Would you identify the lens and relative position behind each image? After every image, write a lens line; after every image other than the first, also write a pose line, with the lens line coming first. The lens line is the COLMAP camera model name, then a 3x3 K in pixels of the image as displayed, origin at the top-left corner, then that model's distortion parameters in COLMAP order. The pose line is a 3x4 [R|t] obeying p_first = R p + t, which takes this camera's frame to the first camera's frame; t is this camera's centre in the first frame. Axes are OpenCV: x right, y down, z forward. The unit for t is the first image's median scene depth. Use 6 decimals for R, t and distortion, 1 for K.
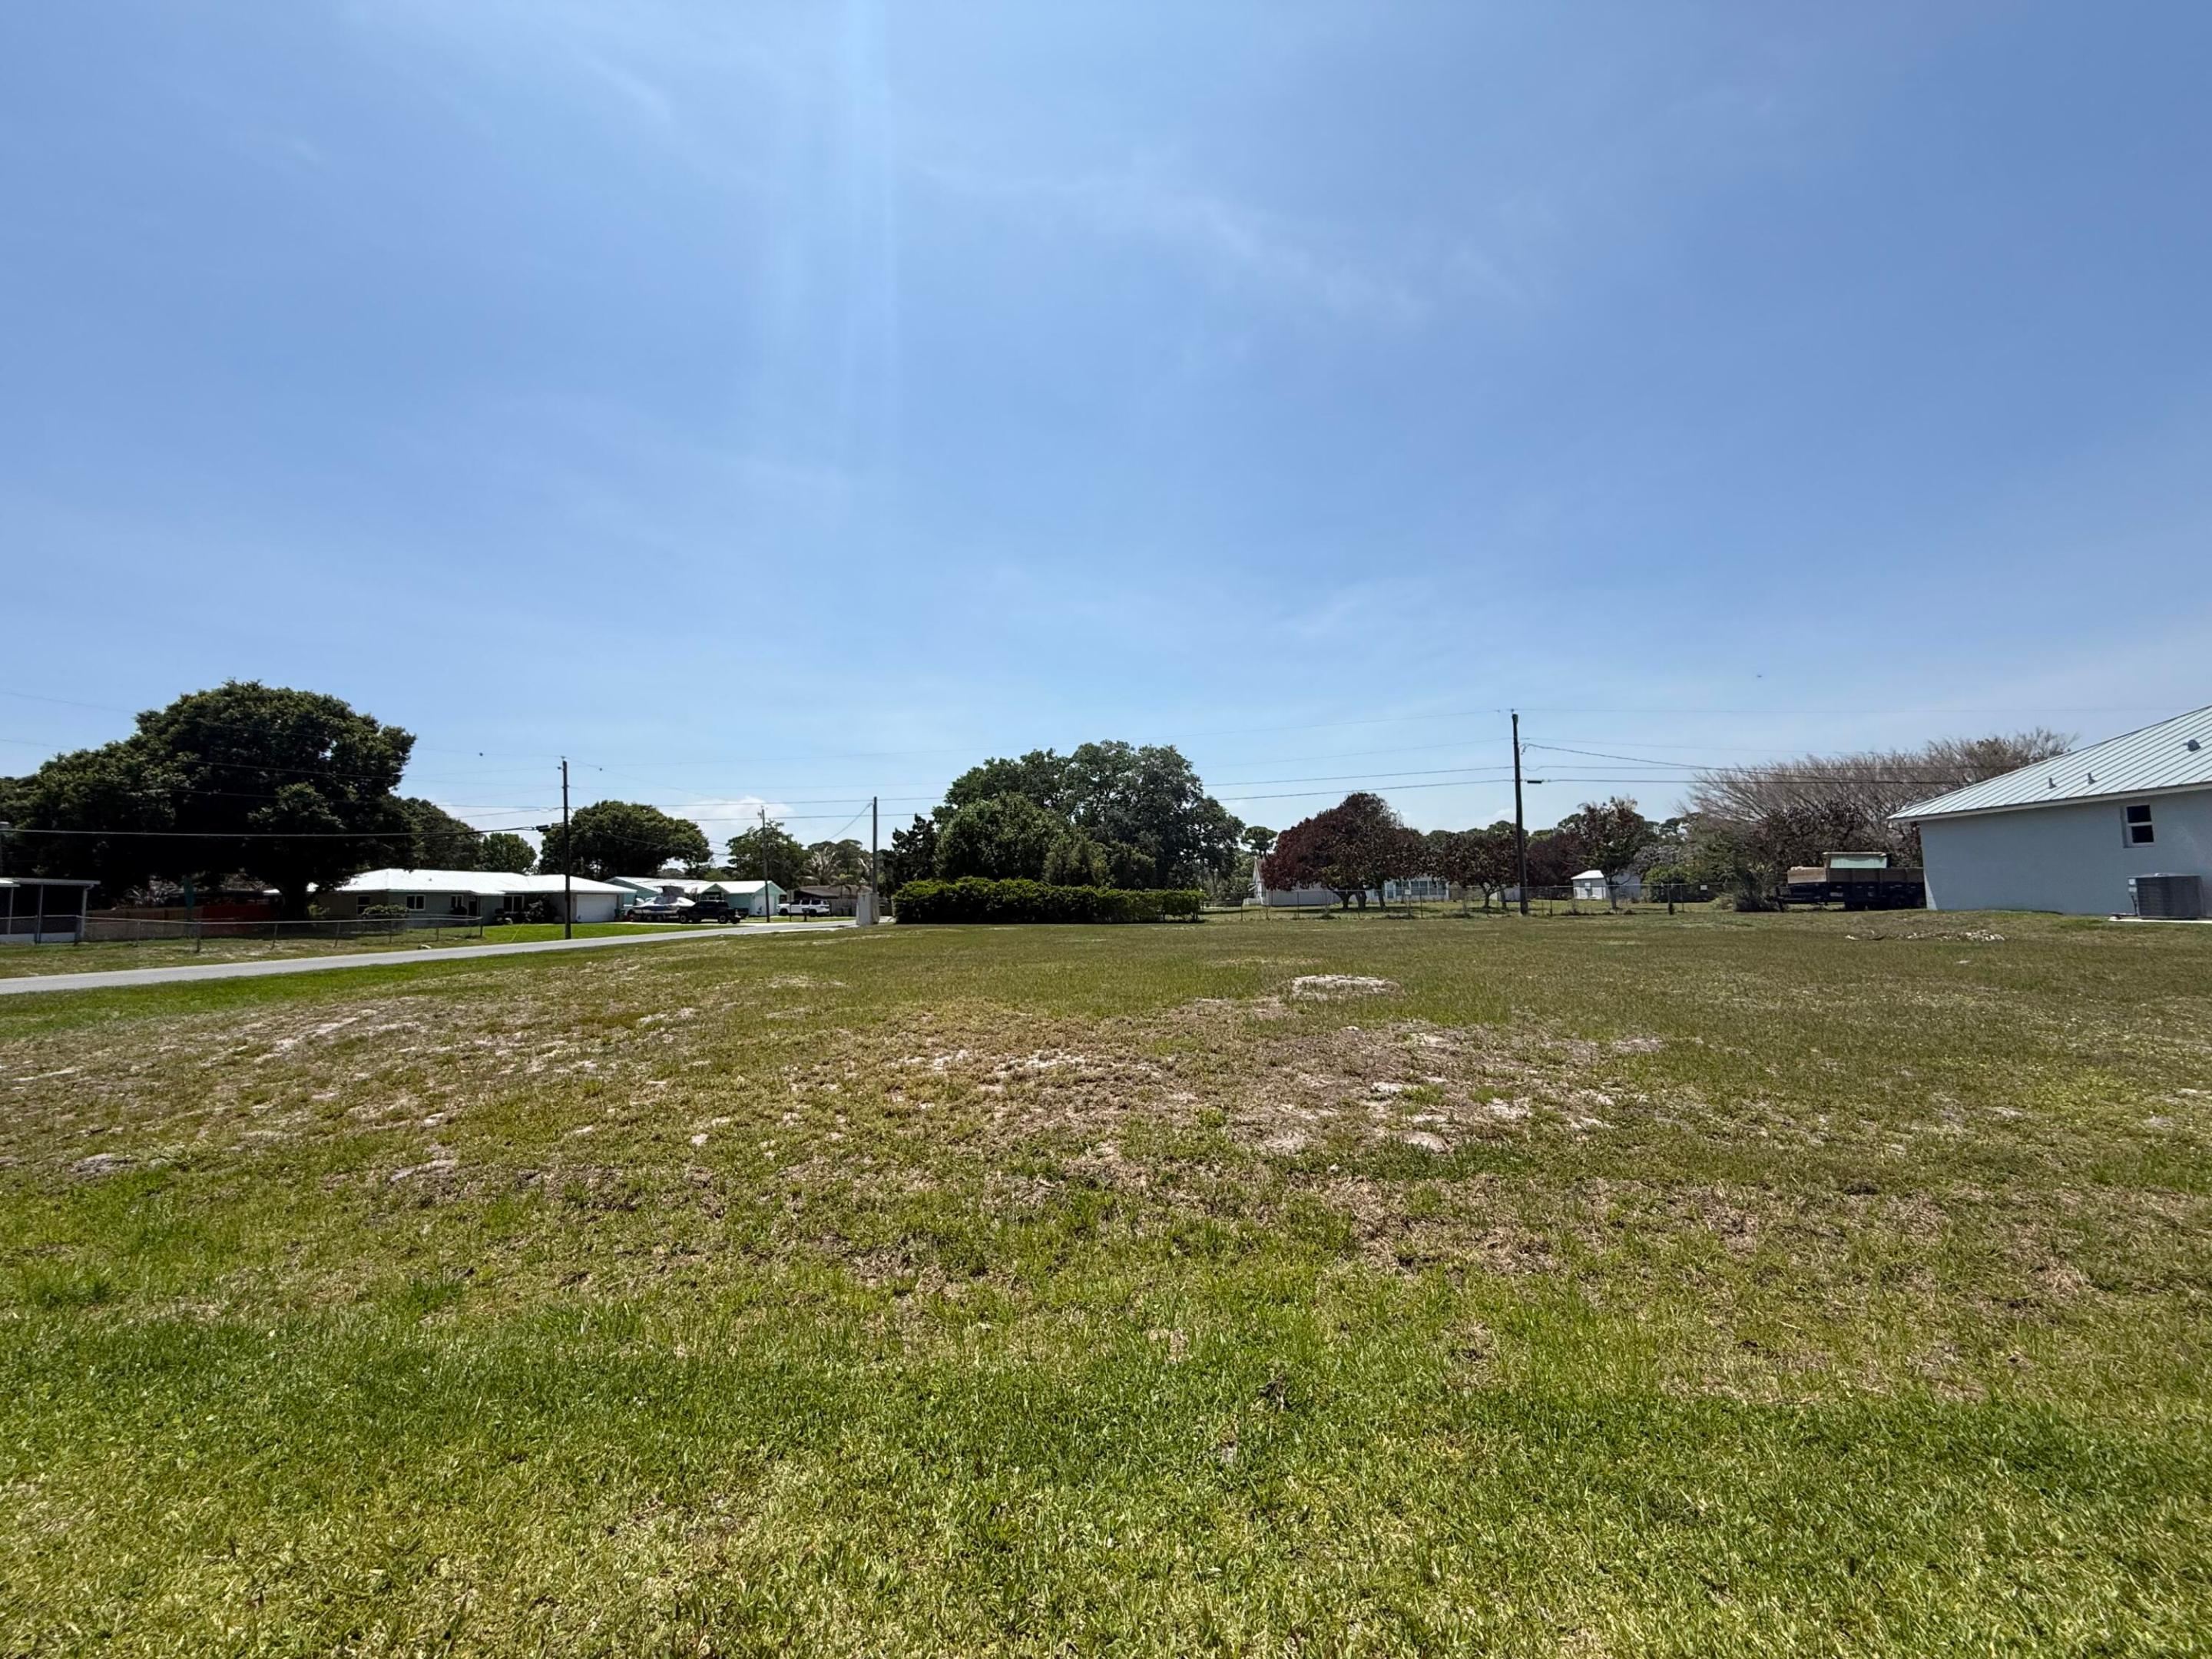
lens RADIAL K [[877.8, 0, 1106.0], [0, 877.8, 829.5], [0, 0, 1]] dist [0.000404, 0.000068]
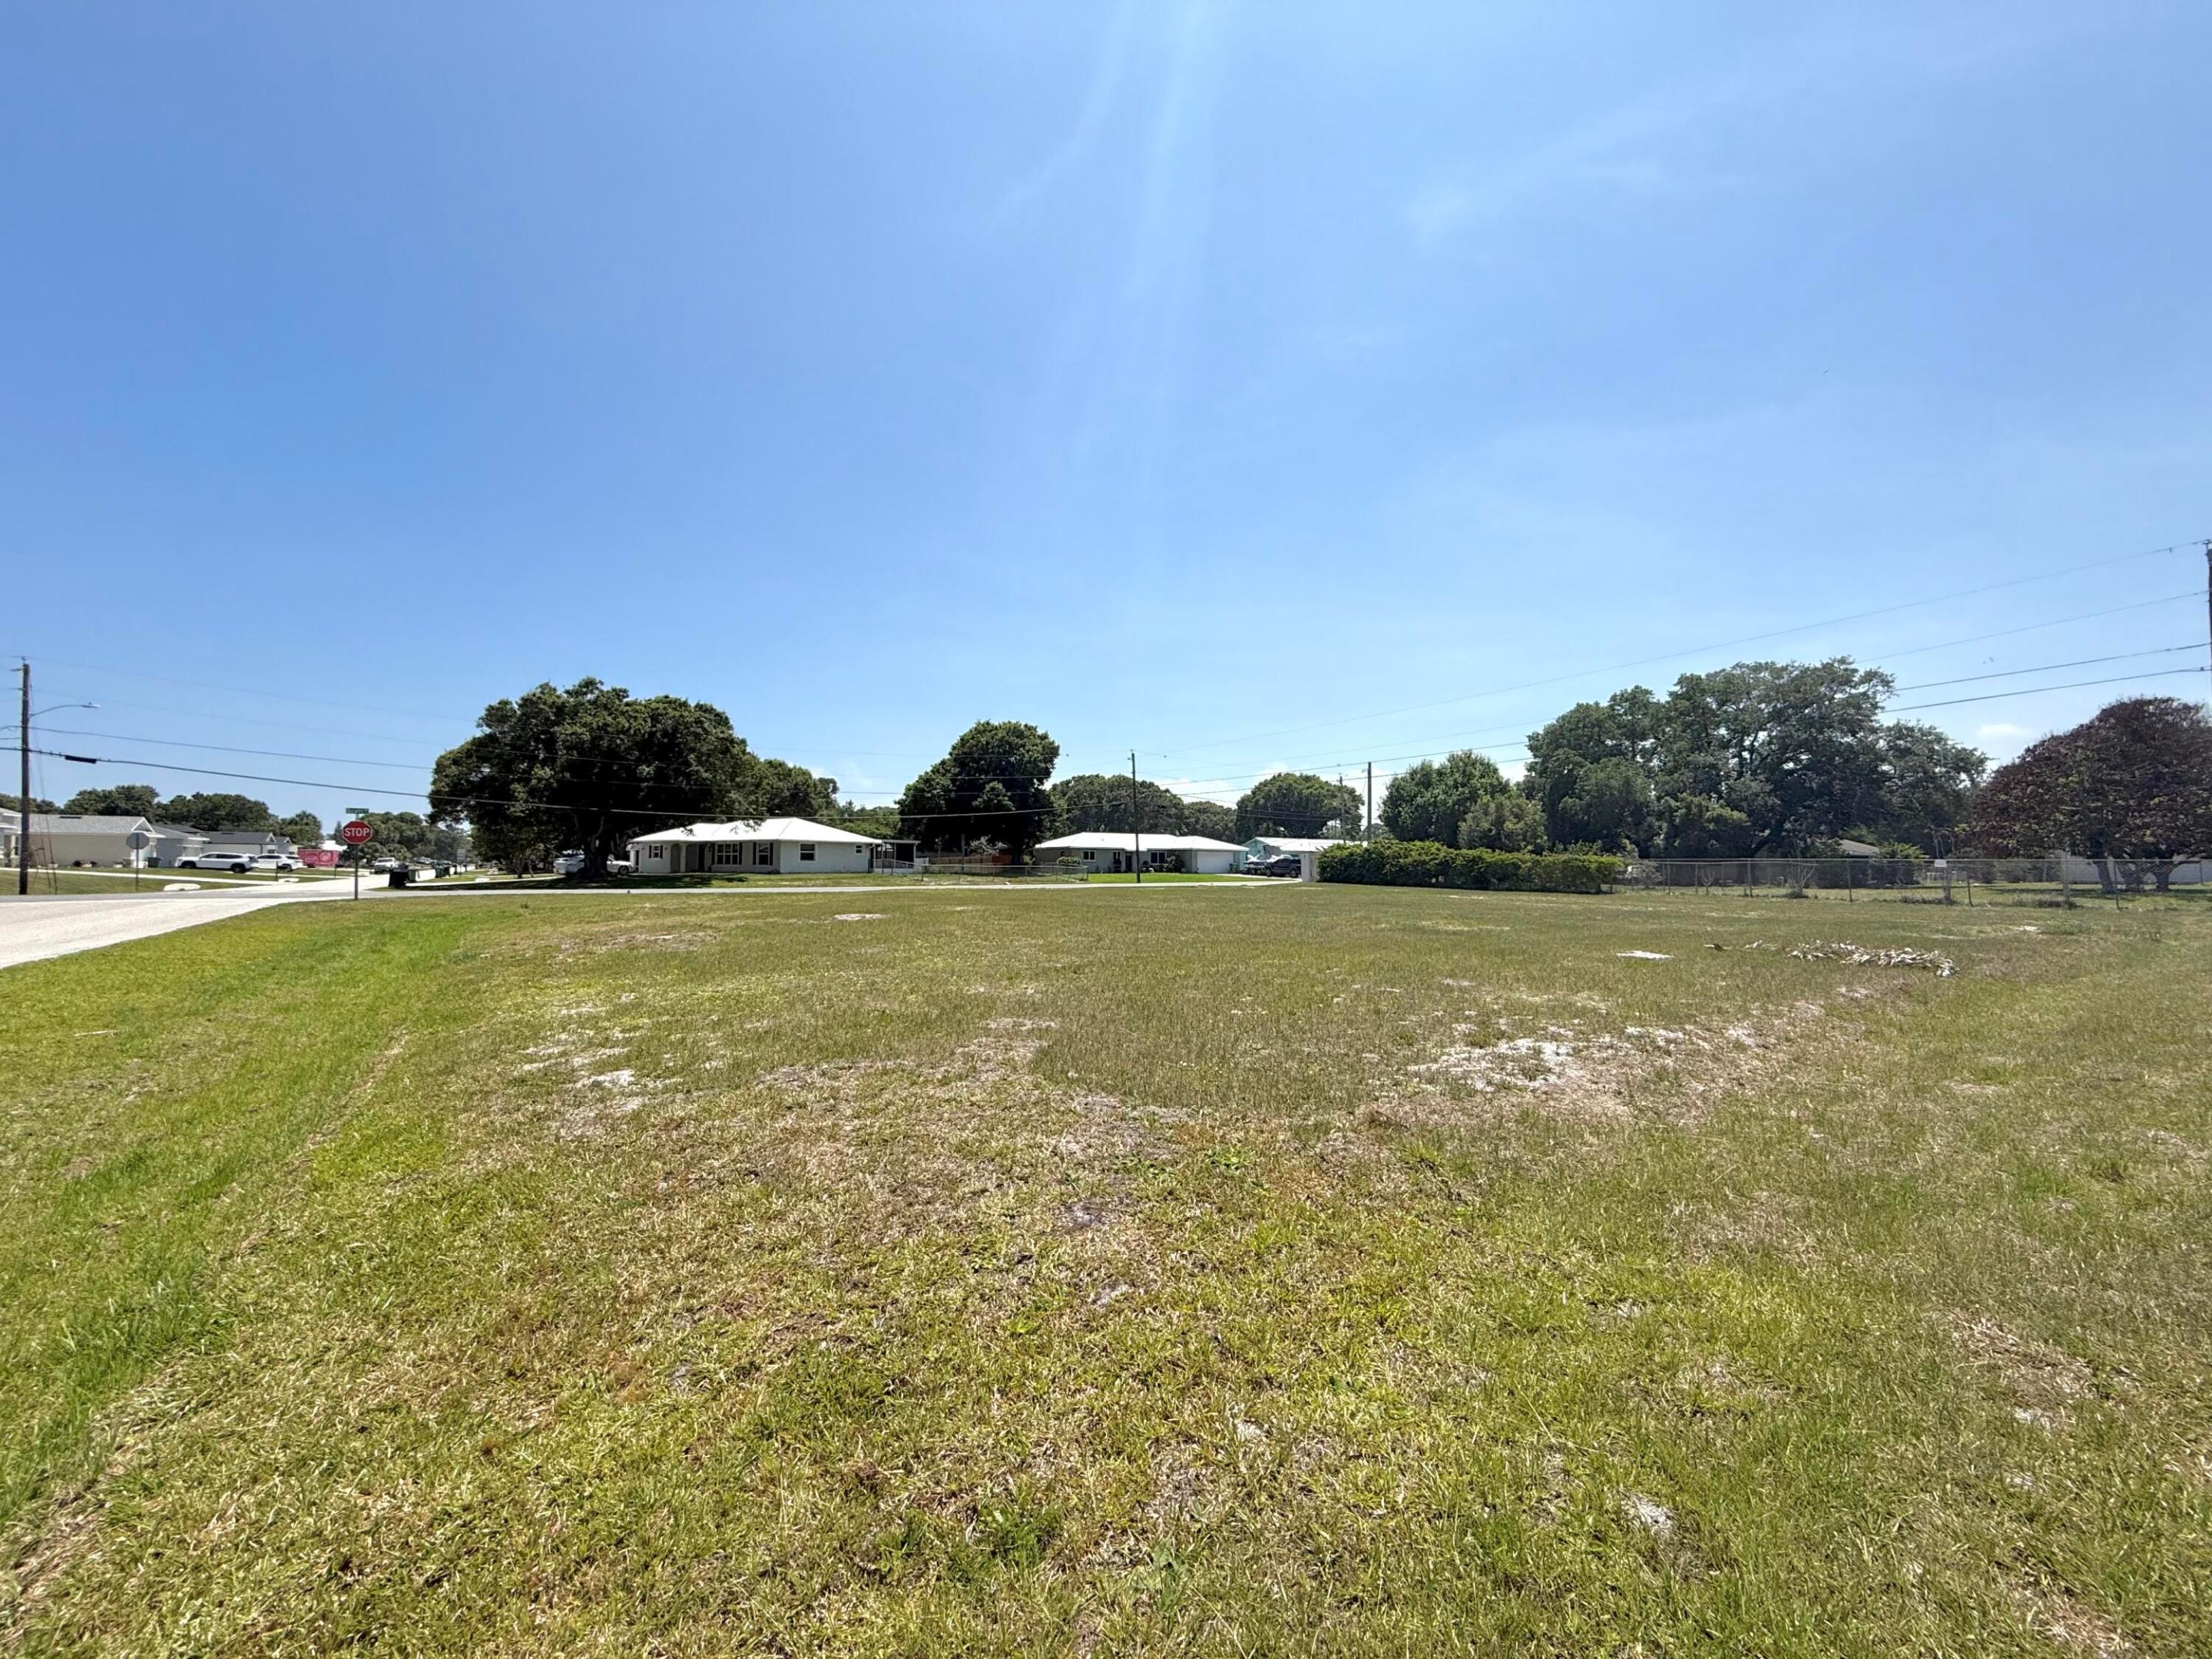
lens RADIAL K [[877.8, 0, 1106.0], [0, 877.8, 829.5], [0, 0, 1]] dist [0.000404, 0.000068]
pose [[0.636330, -0.008015, -0.771375, 0.357009], [0.046113, 0.998553, 0.027664, 0.000110], [0.770037, -0.053174, 0.635779, 0.095074]]
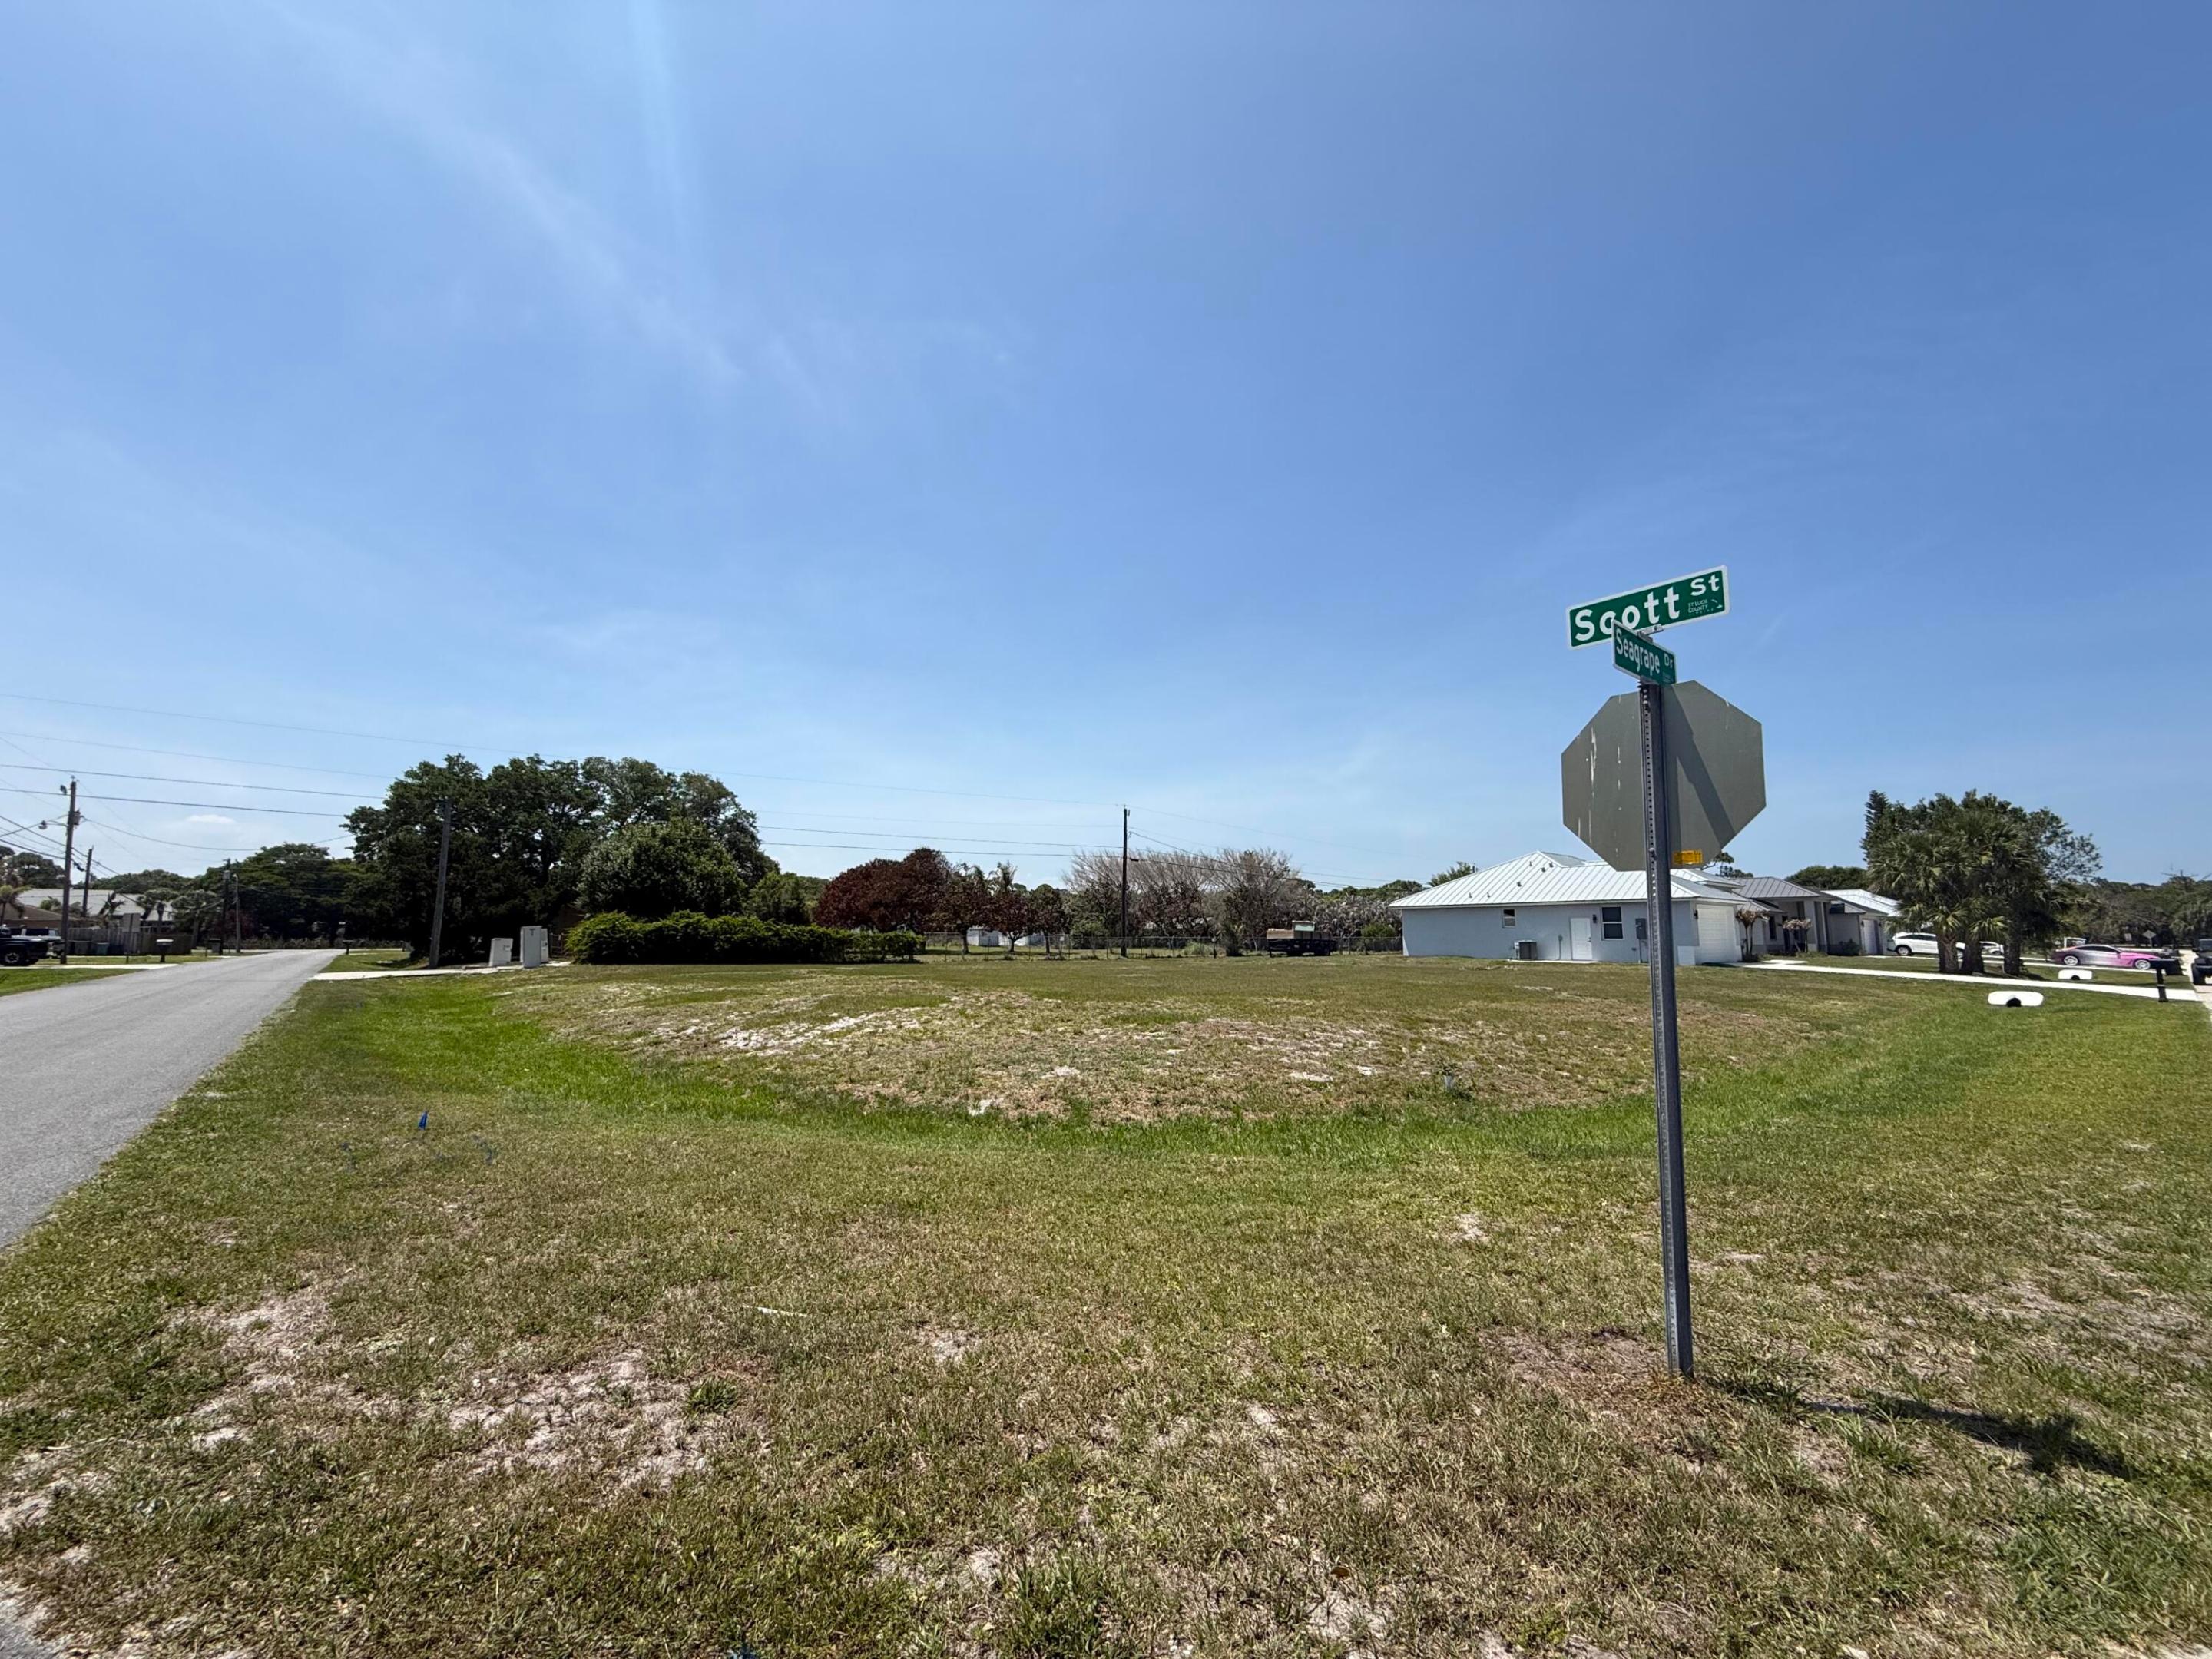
lens RADIAL K [[877.8, 0, 1106.0], [0, 877.8, 829.5], [0, 0, 1]] dist [0.000404, 0.000068]
pose [[0.702196, 0.109120, 0.703572, -0.414099], [-0.071104, 0.993993, -0.083197, 0.012068], [-0.708425, 0.008394, 0.705737, 0.052805]]
